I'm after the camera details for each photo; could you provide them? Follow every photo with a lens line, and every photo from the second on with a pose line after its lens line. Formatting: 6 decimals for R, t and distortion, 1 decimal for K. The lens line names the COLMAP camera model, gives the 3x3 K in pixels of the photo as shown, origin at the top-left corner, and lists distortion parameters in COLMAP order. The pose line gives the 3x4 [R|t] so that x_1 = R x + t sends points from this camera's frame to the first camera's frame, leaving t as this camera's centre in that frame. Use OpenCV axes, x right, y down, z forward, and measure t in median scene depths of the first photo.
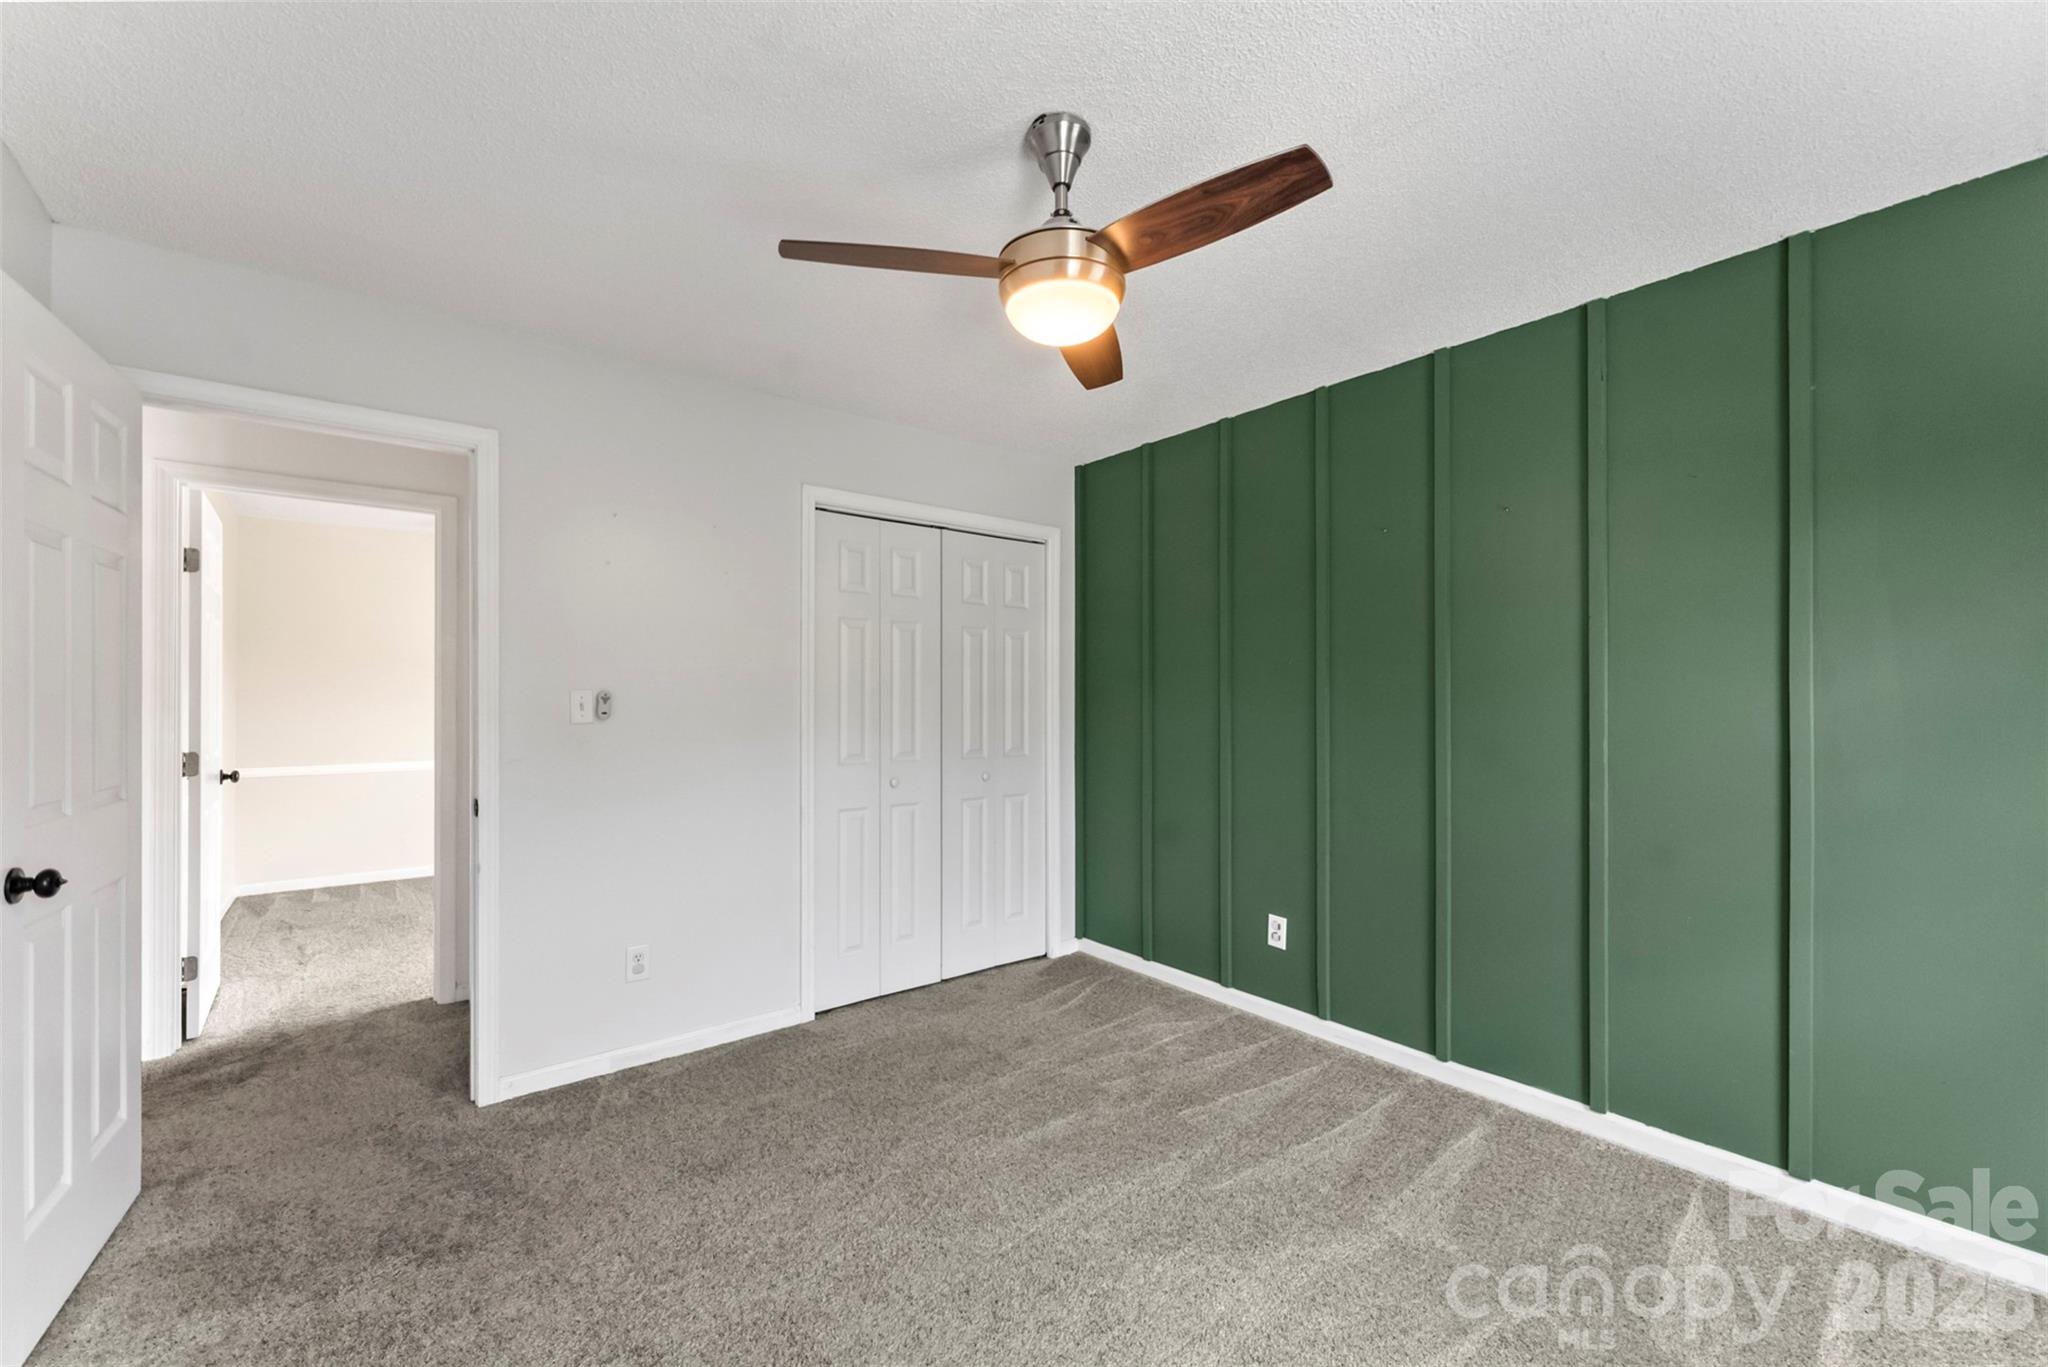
lens RADIAL K [[831.4, 0, 1024.0], [0, 831.4, 693.6], [0, 0, 1]] dist [-0.003041, 0.000621]
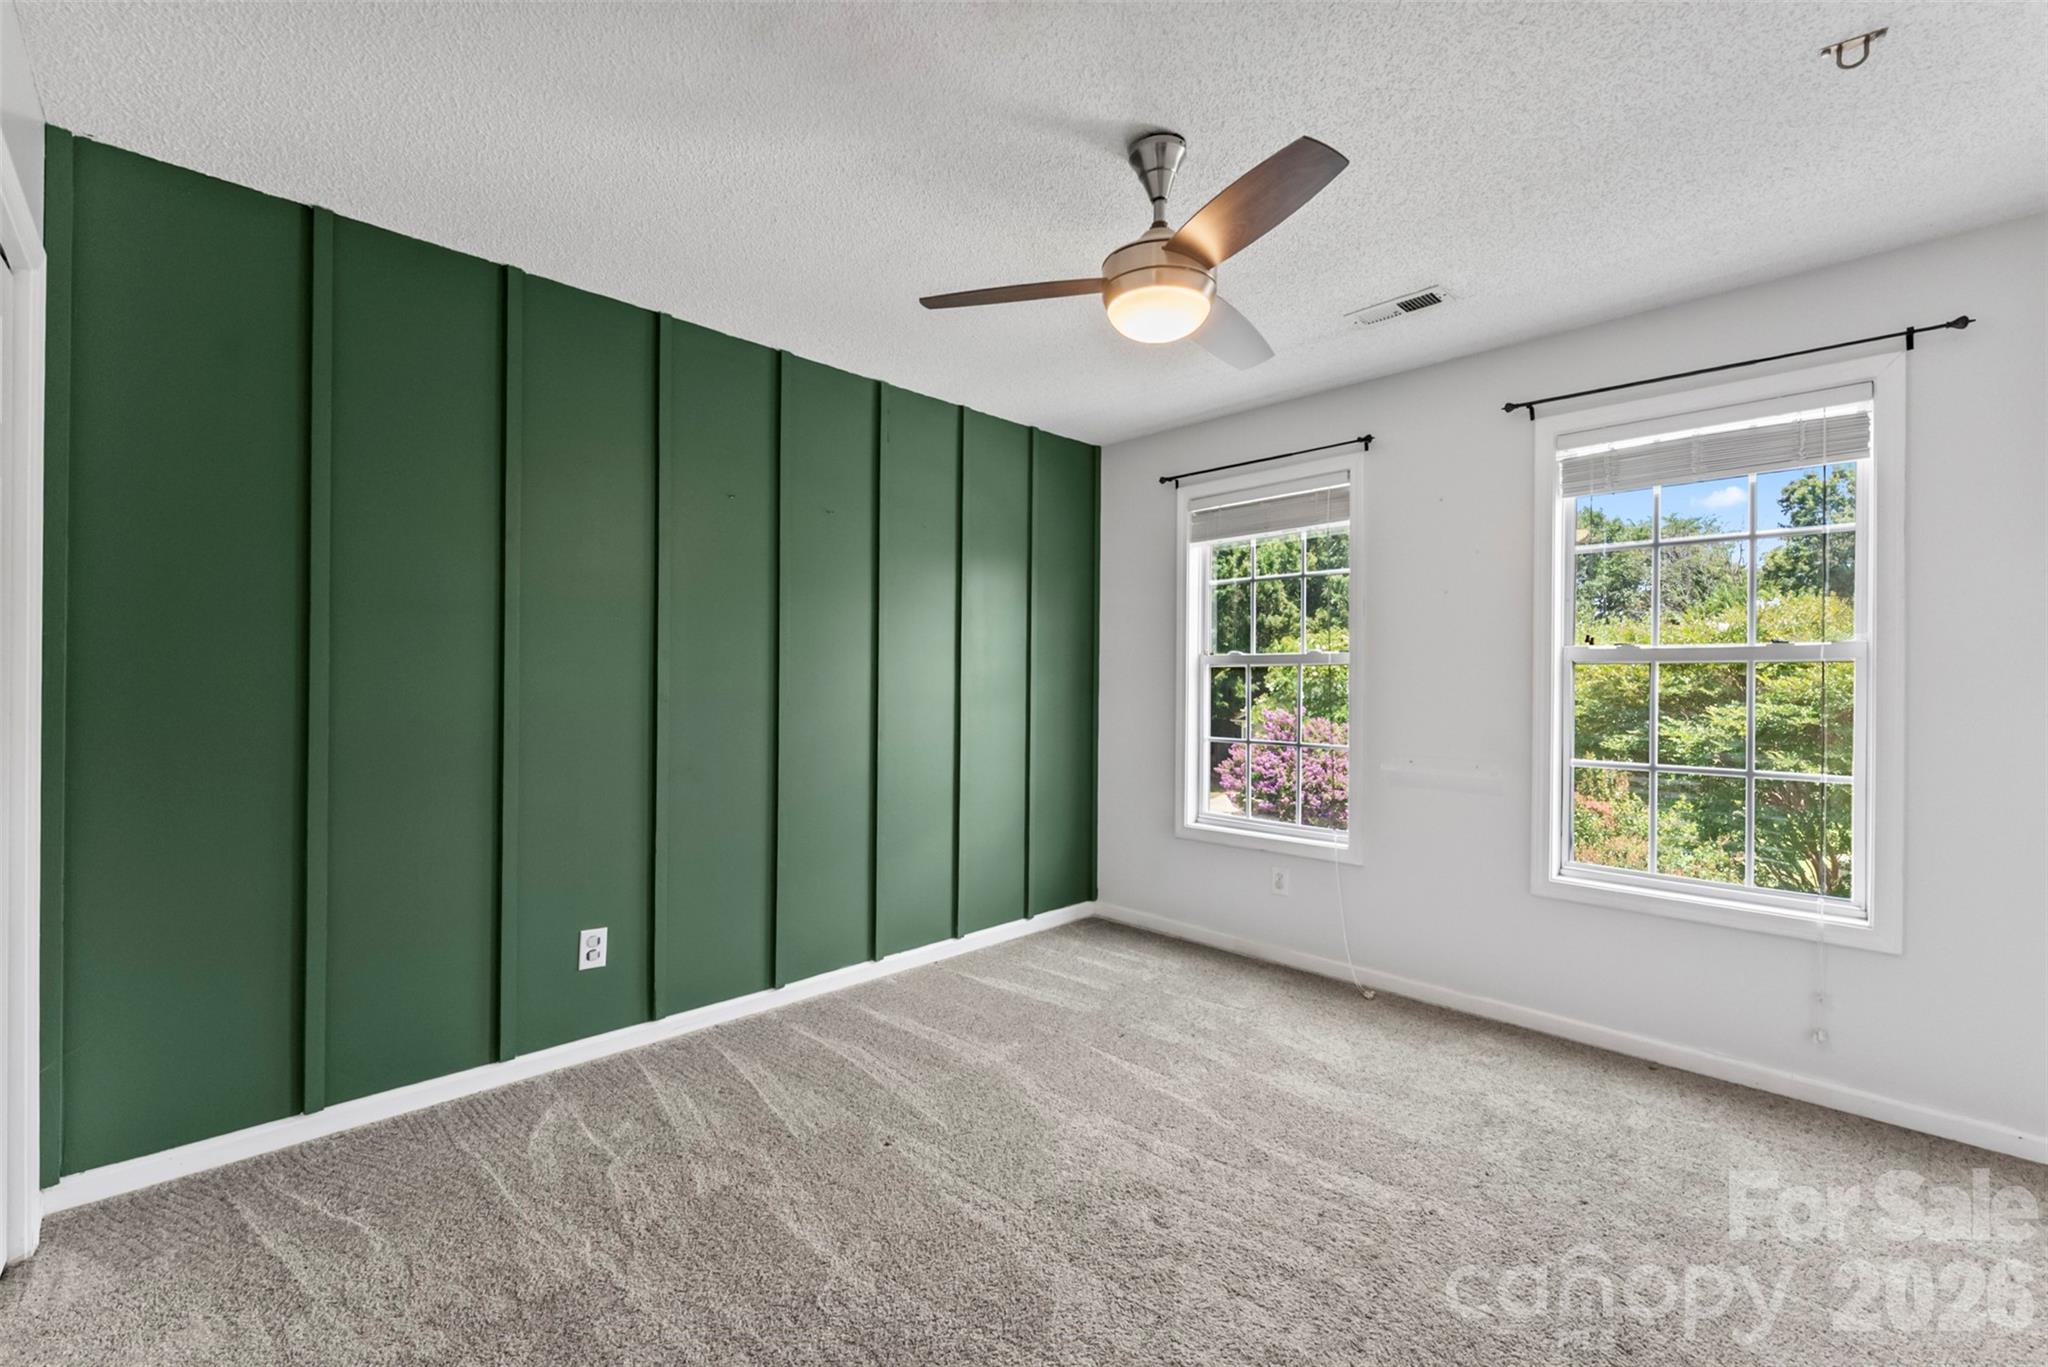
lens RADIAL K [[831.4, 0, 1024.1], [0, 831.4, 683.2], [0, 0, 1]] dist [-0.003041, 0.000621]
pose [[-0.105715, -0.015268, 0.994279, -0.587452], [-0.030577, 0.999459, 0.012097, 0.001543], [-0.993926, -0.029124, -0.106124, 0.716363]]
